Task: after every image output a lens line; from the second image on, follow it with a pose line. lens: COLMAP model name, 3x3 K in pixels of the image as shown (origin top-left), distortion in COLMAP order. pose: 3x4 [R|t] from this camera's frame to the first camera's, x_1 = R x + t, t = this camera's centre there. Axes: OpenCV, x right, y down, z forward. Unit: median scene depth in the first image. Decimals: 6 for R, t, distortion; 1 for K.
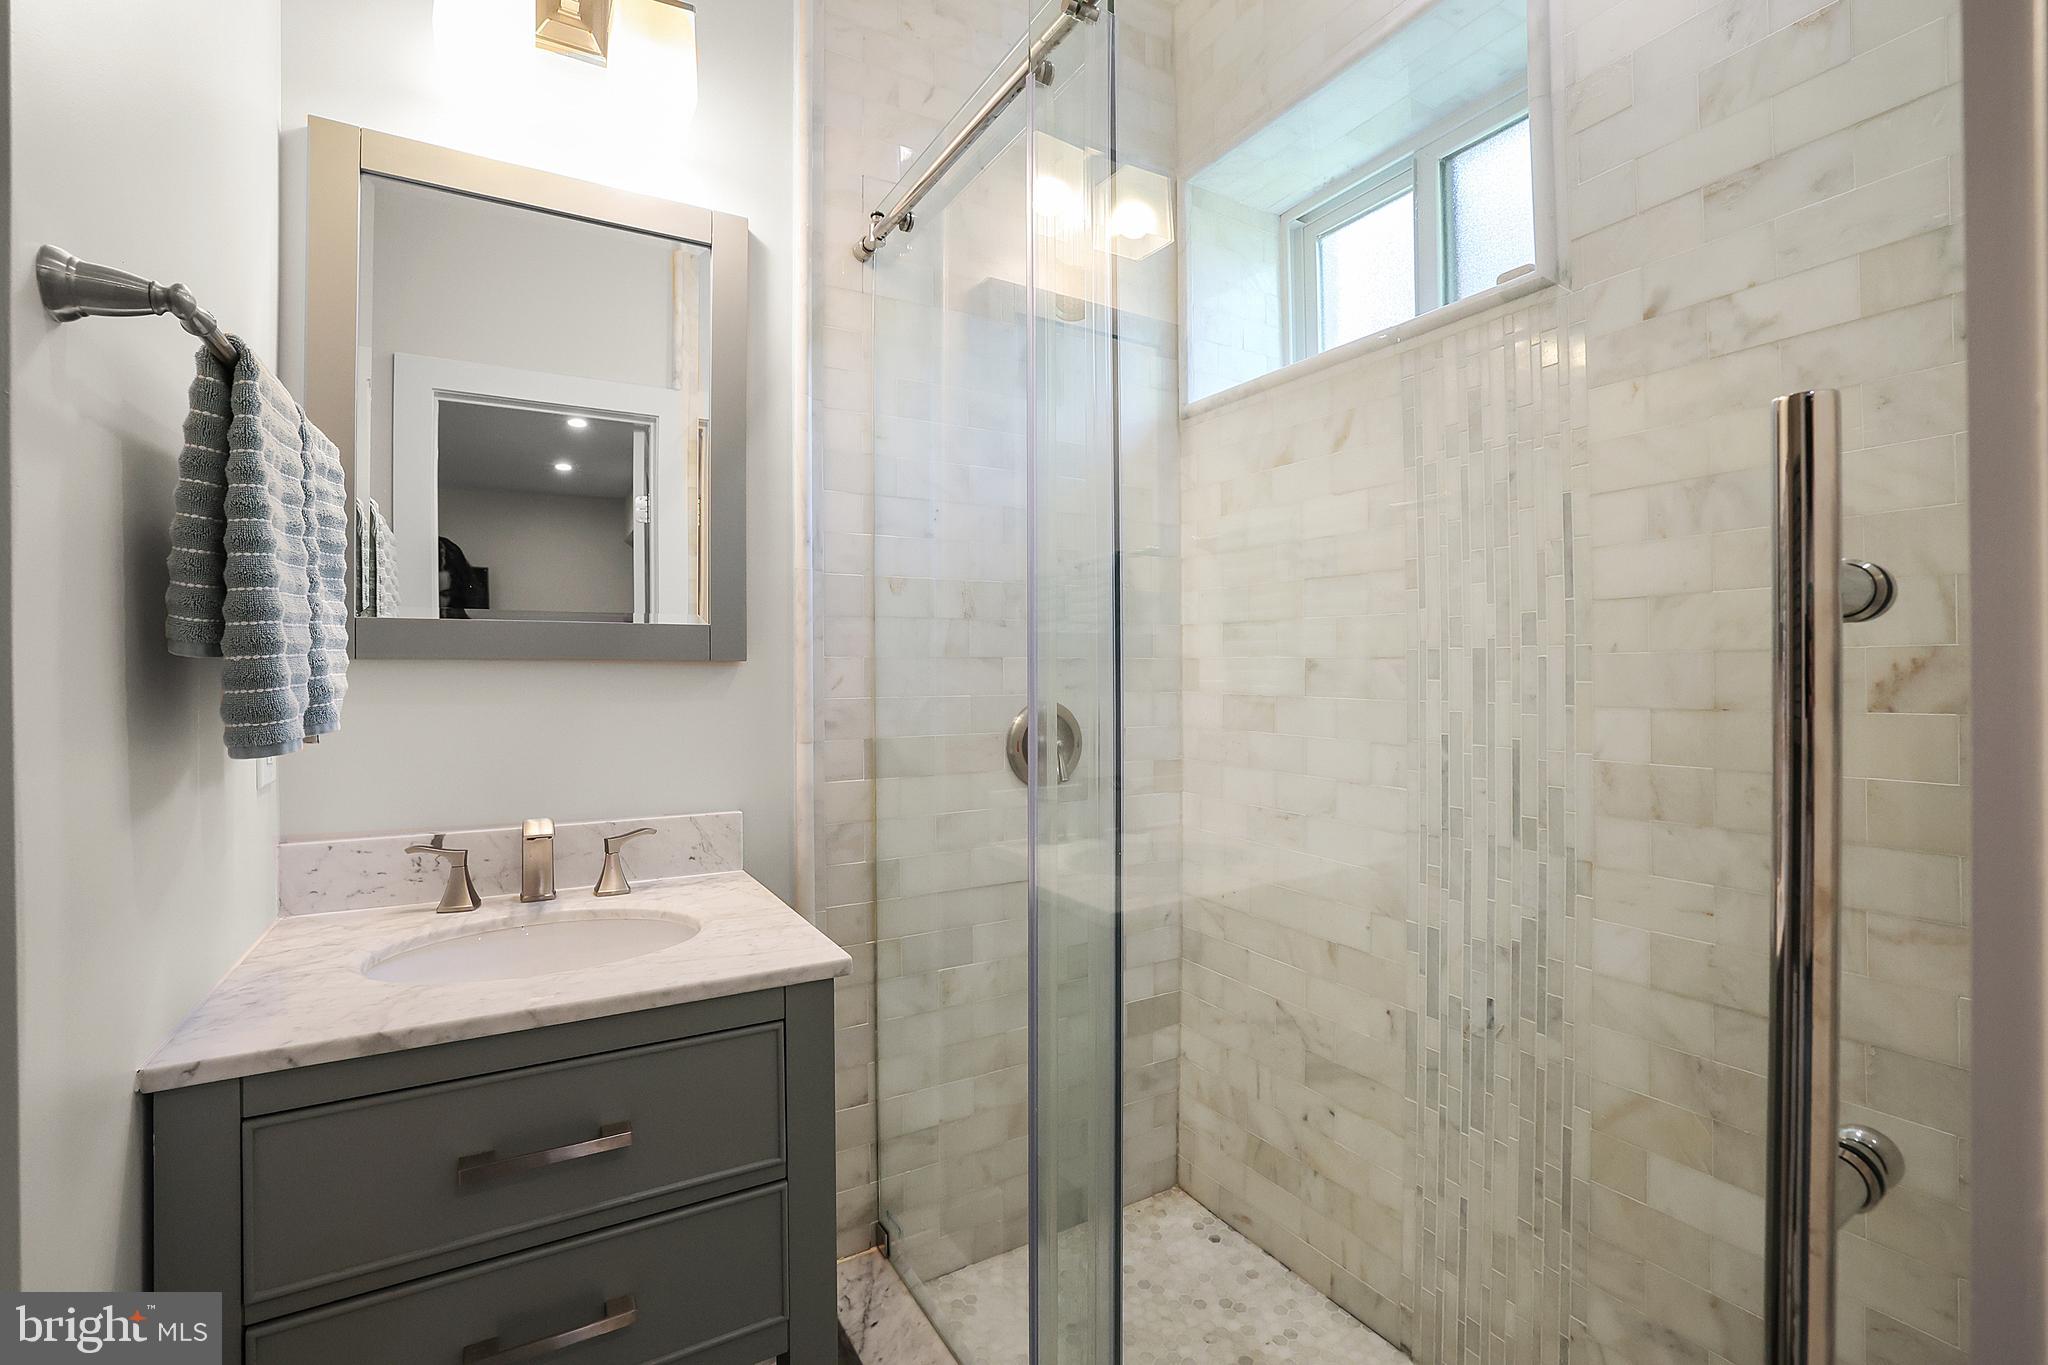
lens RADIAL K [[893.2, 0, 1026.2], [0, 893.2, 680.3], [0, 0, 1]] dist [-0.014878, 0.005564]
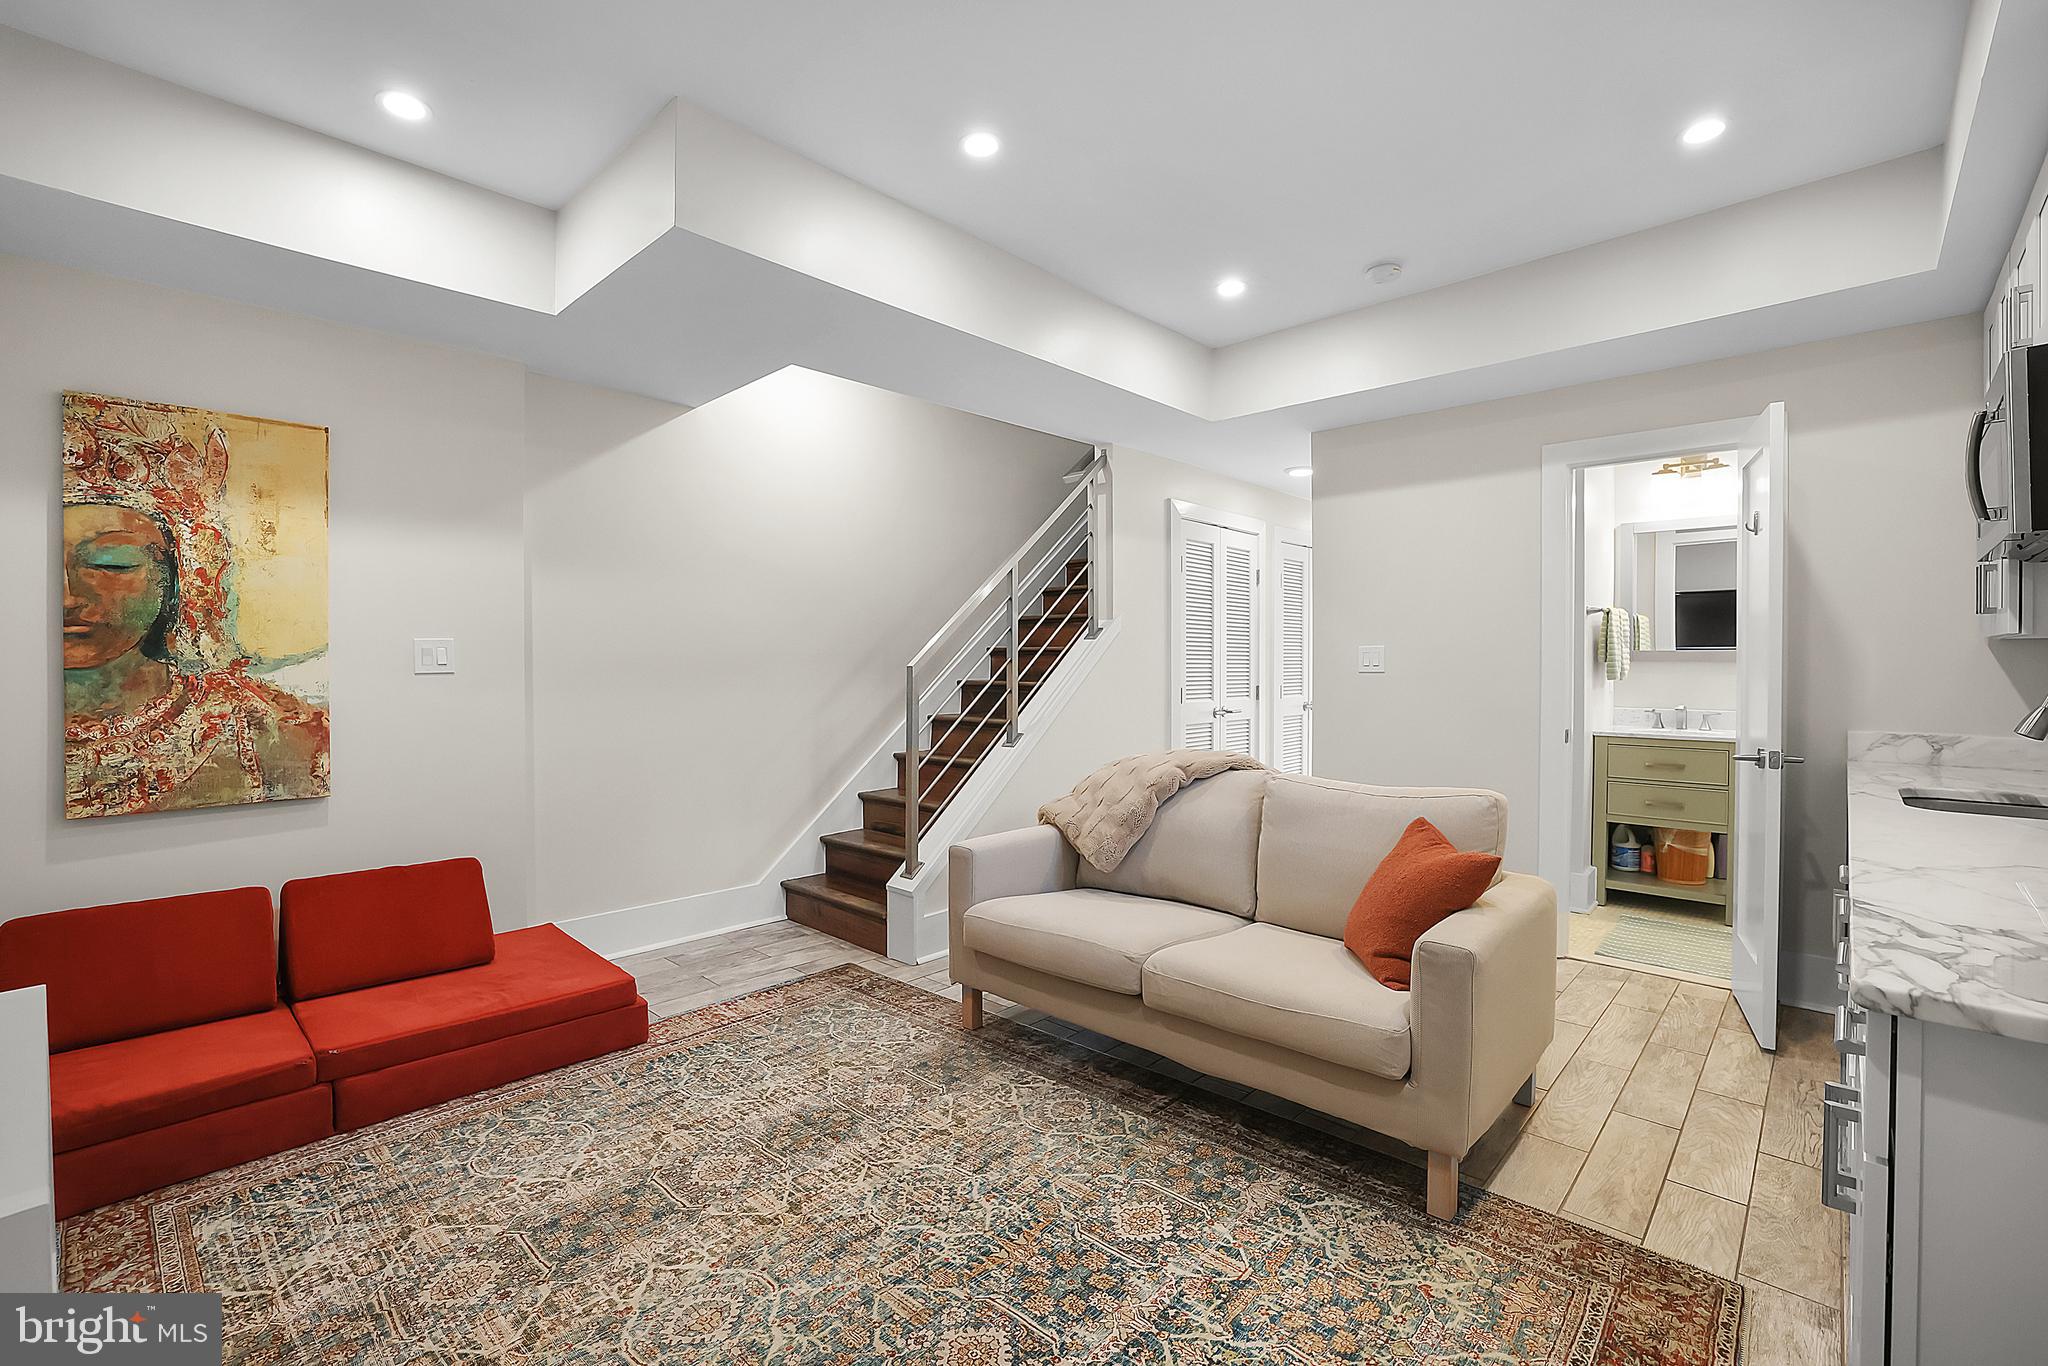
lens RADIAL K [[893.2, 0, 1018.9], [0, 893.2, 675.1], [0, 0, 1]] dist [-0.014878, 0.005564]
pose [[0.286233, 0.016222, -0.958023, 3.390774], [-0.008768, 0.999859, 0.014311, 0.008335], [0.958120, 0.004303, 0.286335, -4.140610]]
